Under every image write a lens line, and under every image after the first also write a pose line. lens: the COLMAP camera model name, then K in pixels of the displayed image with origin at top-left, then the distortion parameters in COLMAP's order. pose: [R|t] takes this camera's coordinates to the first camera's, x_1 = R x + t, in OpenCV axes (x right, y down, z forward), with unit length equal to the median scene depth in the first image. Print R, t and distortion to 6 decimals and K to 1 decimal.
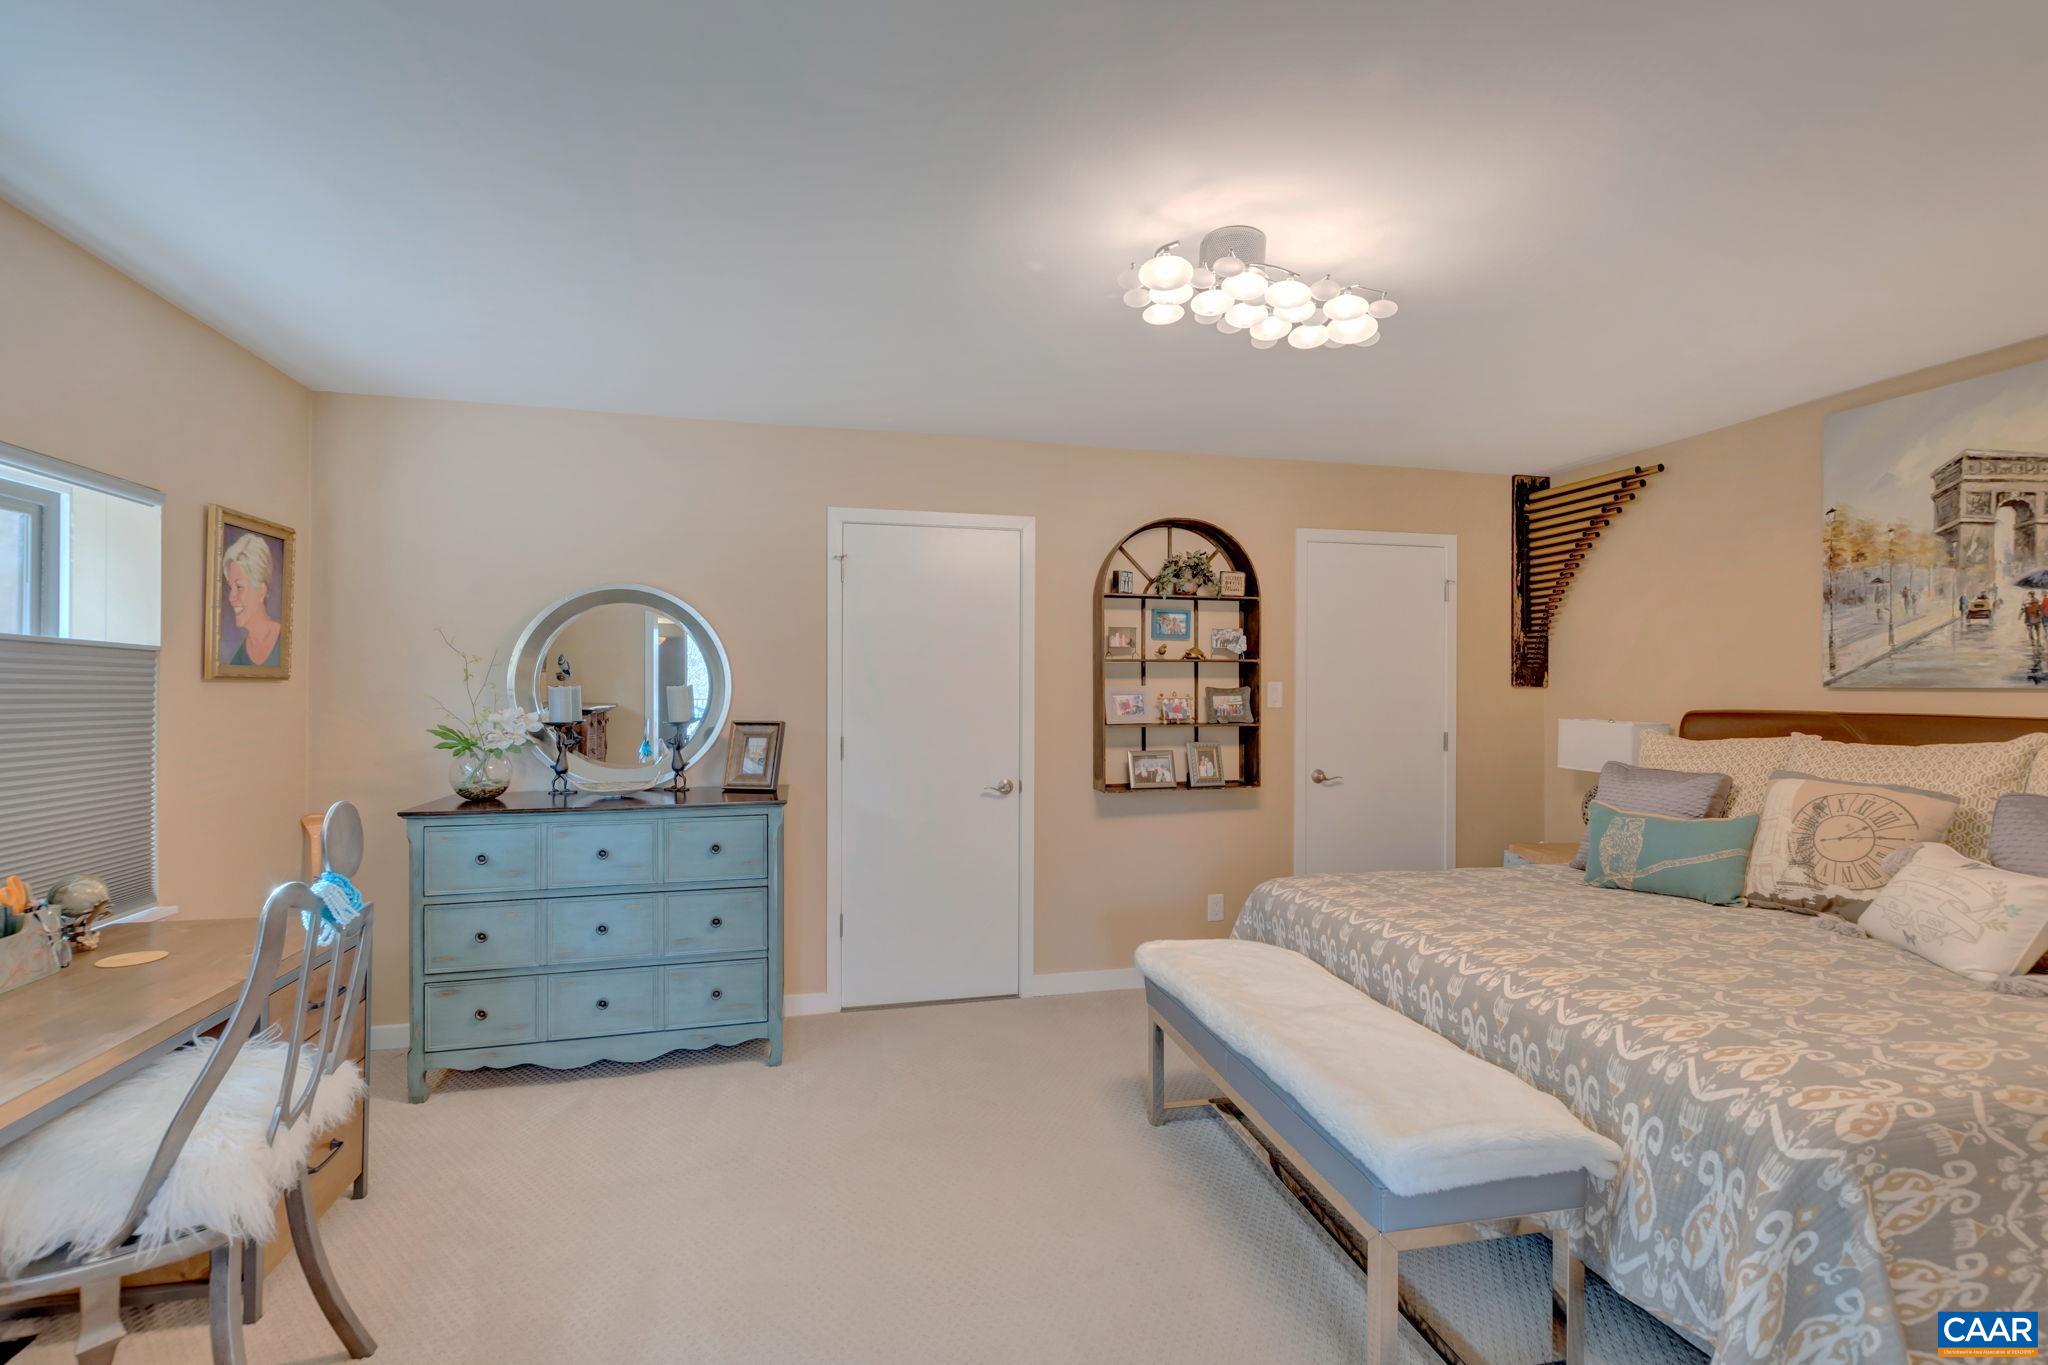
lens RADIAL K [[883.1, 0, 1018.2], [0, 883.1, 686.3], [0, 0, 1]] dist [-0.000132, -0.001167]
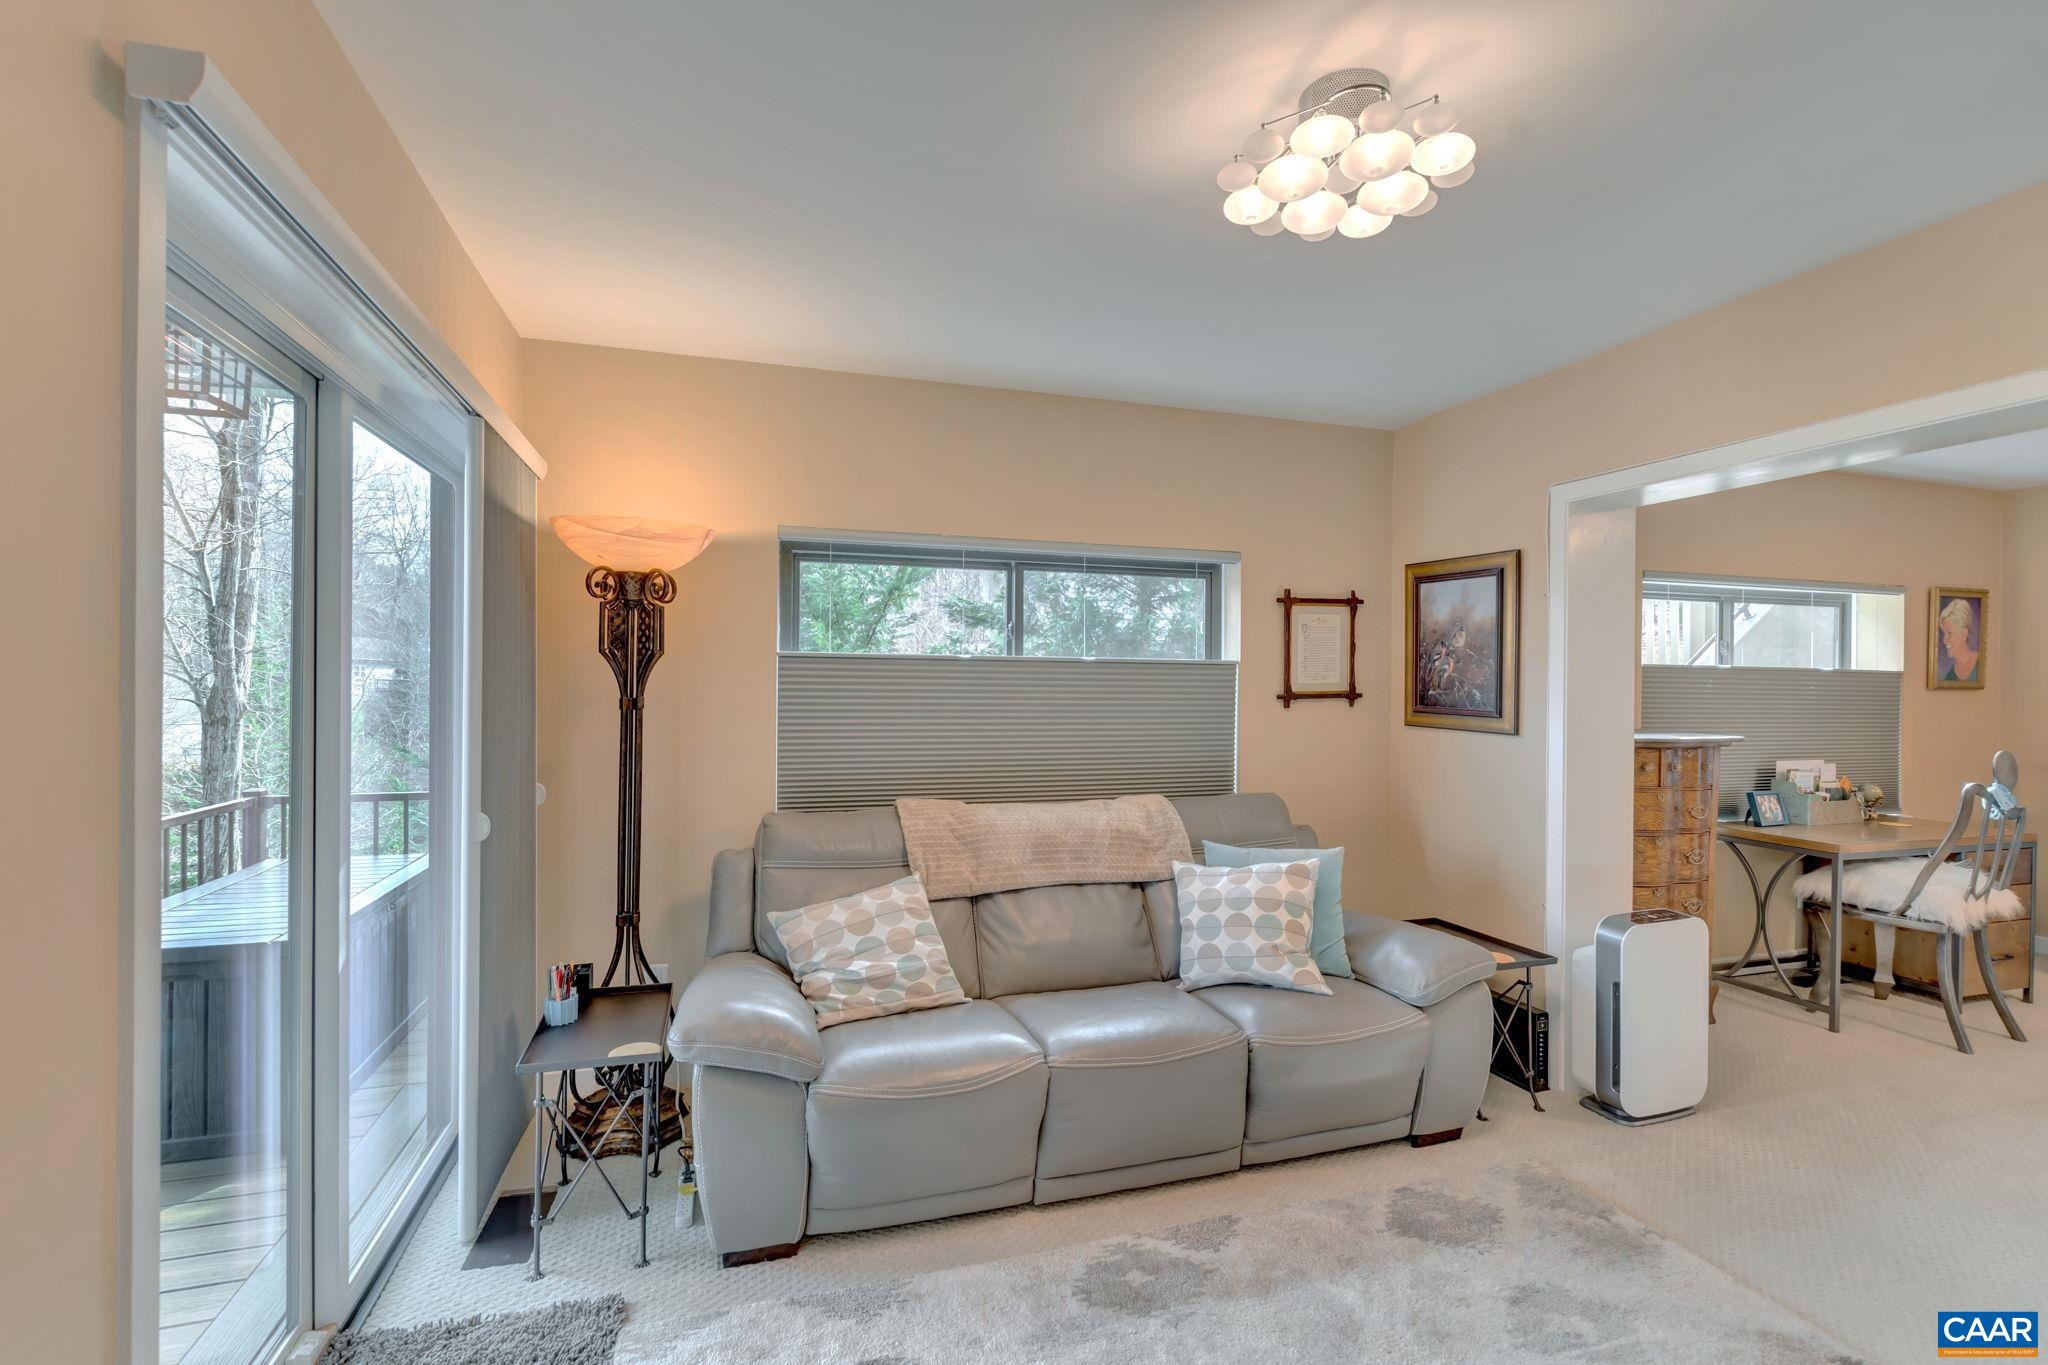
lens RADIAL K [[948.8, 0, 1028.2], [0, 948.8, 712.9], [0, 0, 1]] dist [0.001865, 0.000156]
pose [[0.075348, 0.000562, -0.997157, 0.839710], [0.005715, 0.999983, 0.000995, 0.027410], [0.997141, -0.005773, 0.075343, -0.942913]]
